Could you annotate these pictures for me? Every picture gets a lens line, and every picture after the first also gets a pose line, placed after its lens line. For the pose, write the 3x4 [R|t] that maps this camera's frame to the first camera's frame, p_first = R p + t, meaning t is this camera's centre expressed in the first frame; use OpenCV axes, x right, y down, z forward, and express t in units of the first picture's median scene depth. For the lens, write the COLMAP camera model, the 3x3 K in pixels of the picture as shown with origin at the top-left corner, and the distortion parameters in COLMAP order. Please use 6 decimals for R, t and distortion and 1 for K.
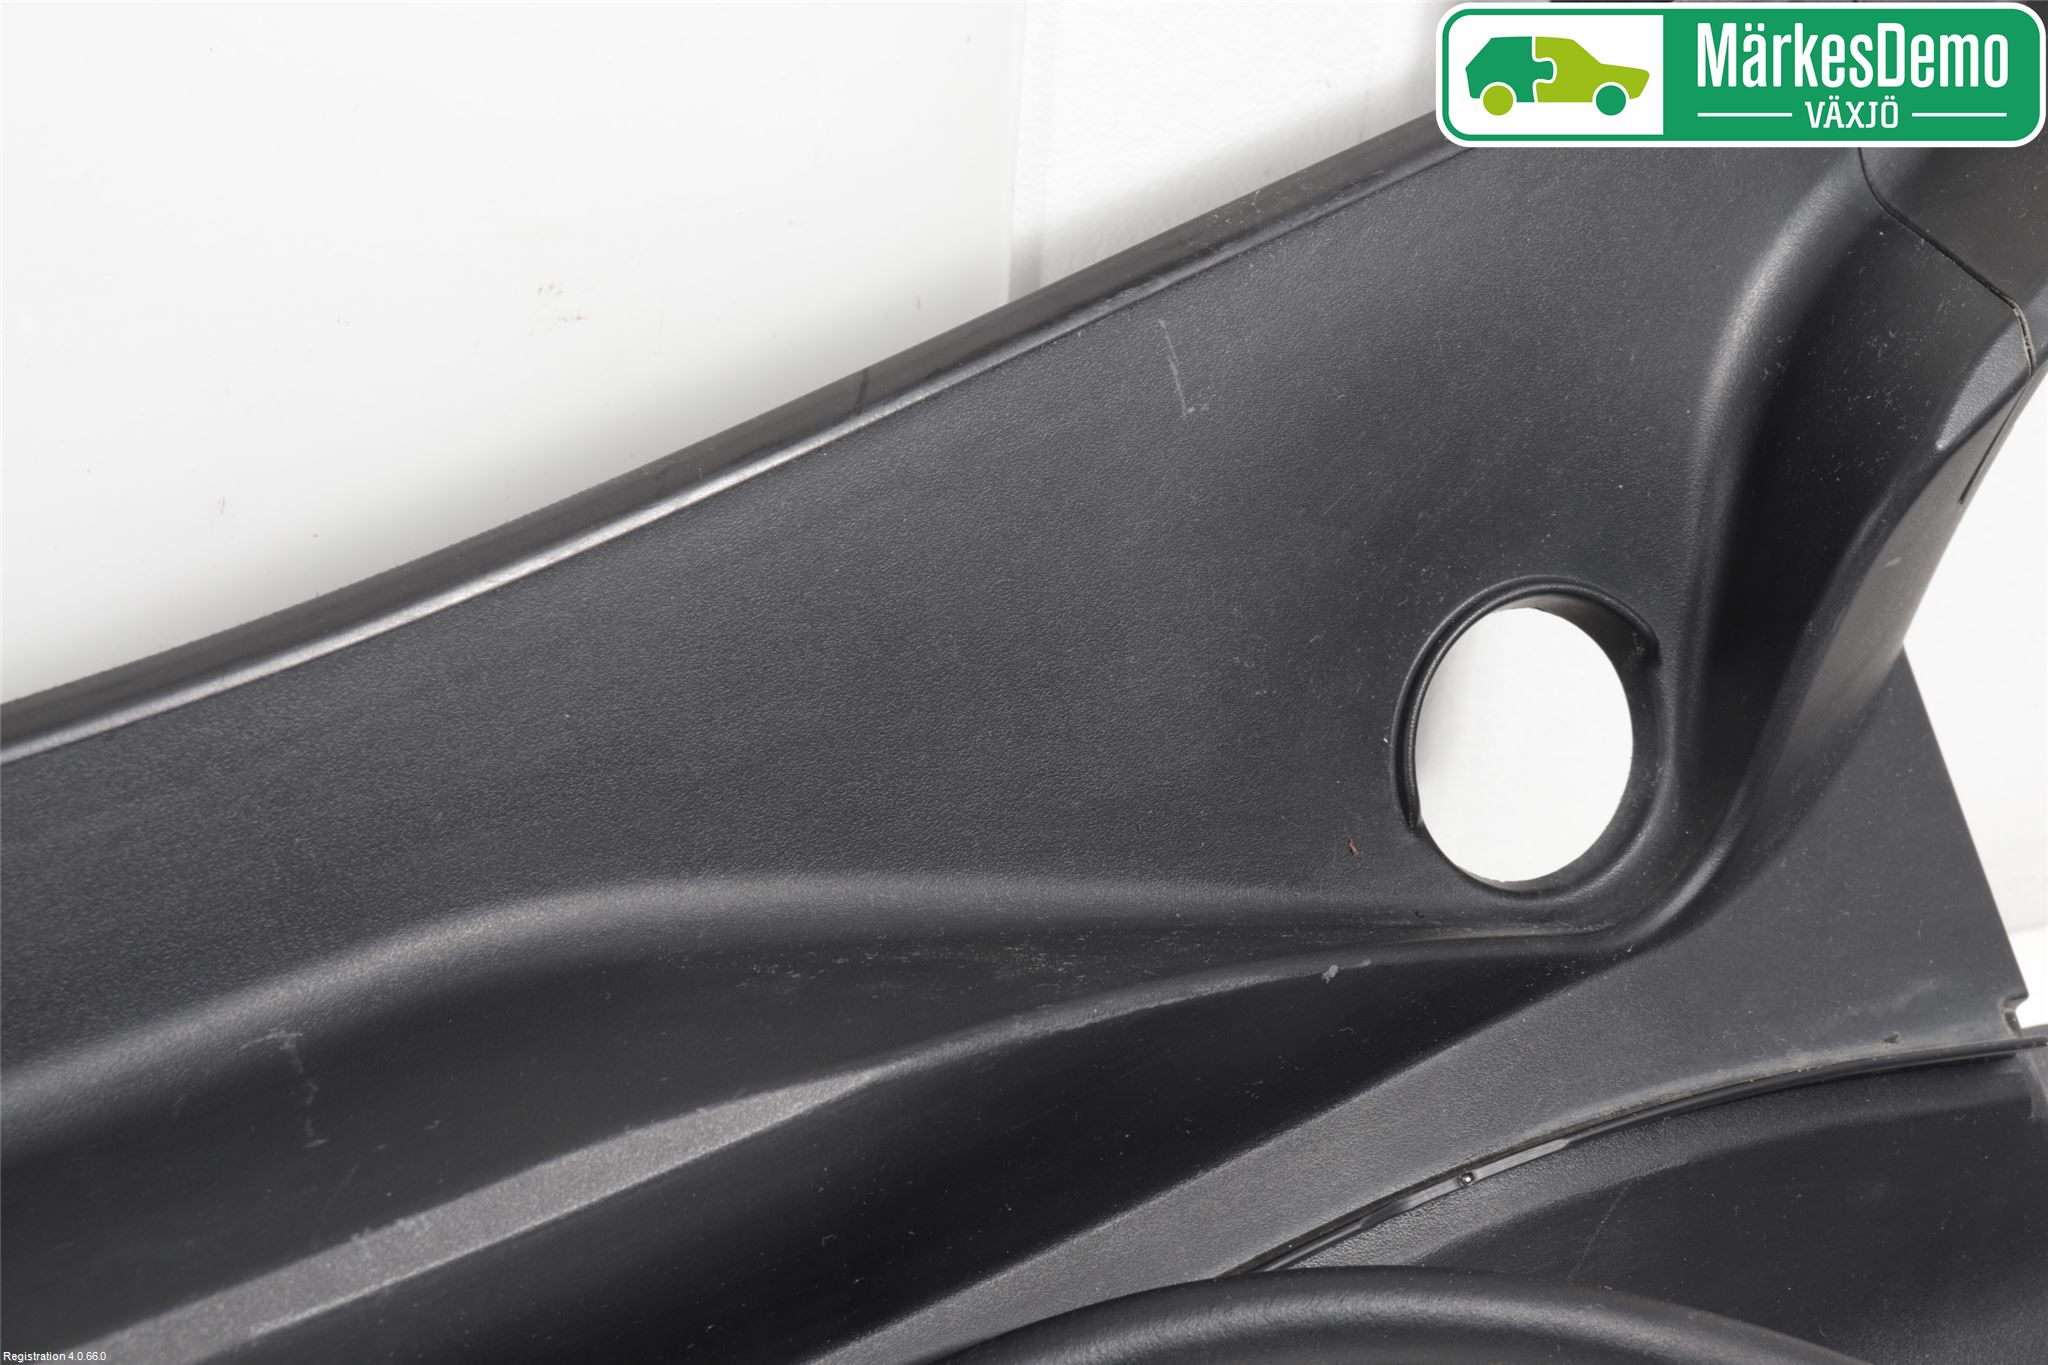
lens RADIAL K [[4614.8, 0, 1026.9], [0, 4614.8, 678.8], [0, 0, 1]] dist [0.237703, 0.000000]
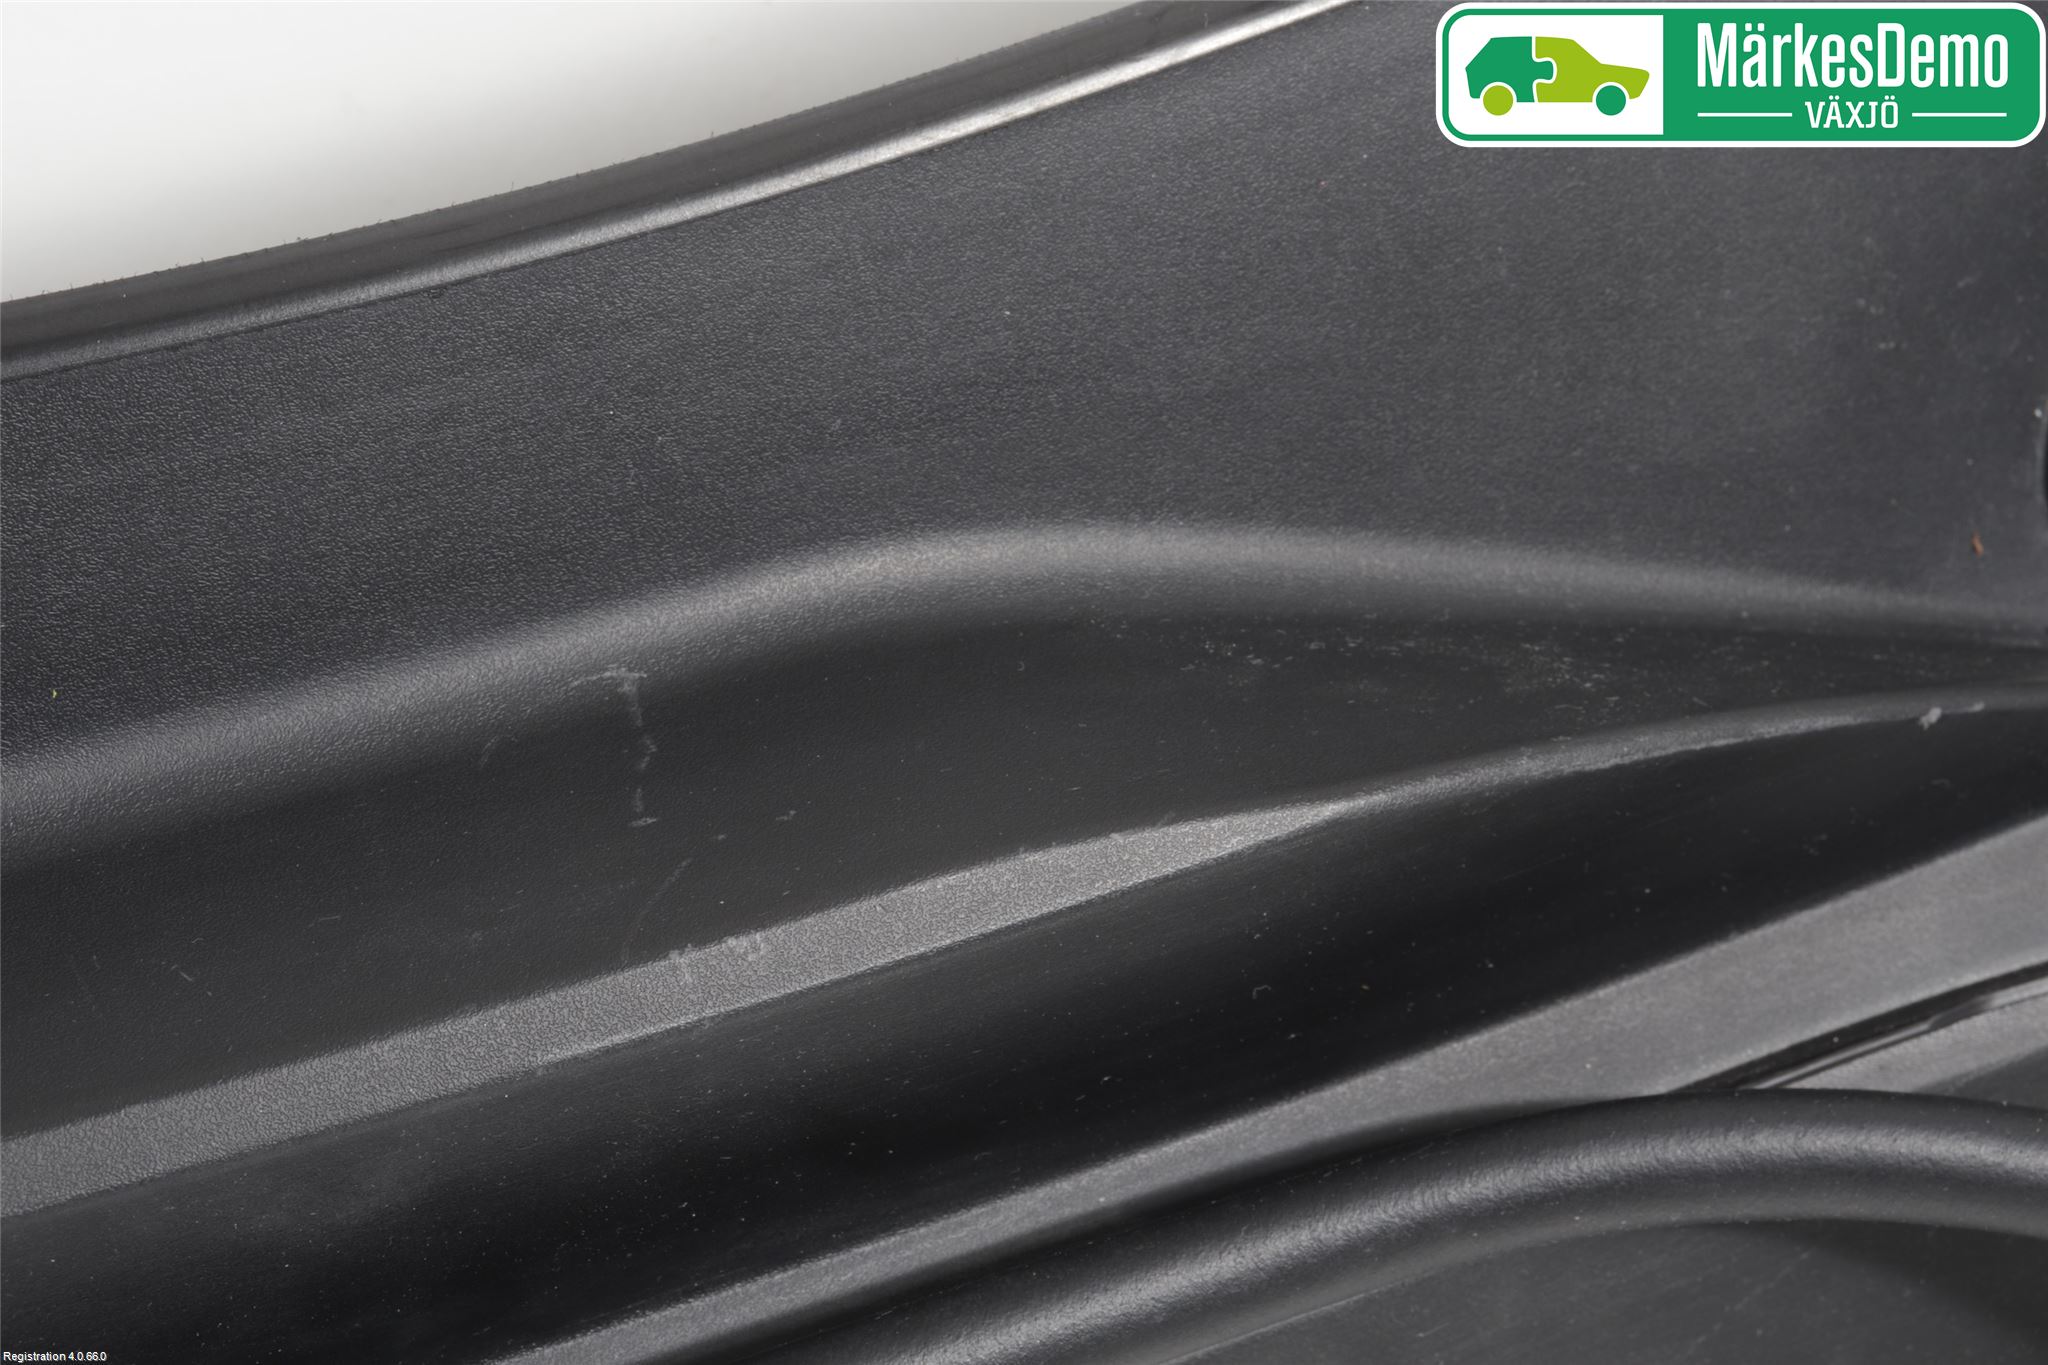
lens RADIAL K [[4614.8, 0, 1026.9], [0, 4614.8, 687.4], [0, 0, 1]] dist [0.237703, 0.000000]
pose [[0.987232, 0.116080, -0.109081, -0.001151], [-0.099616, 0.984277, 0.145859, -0.045019], [0.124297, -0.133131, 0.983273, 0.203431]]
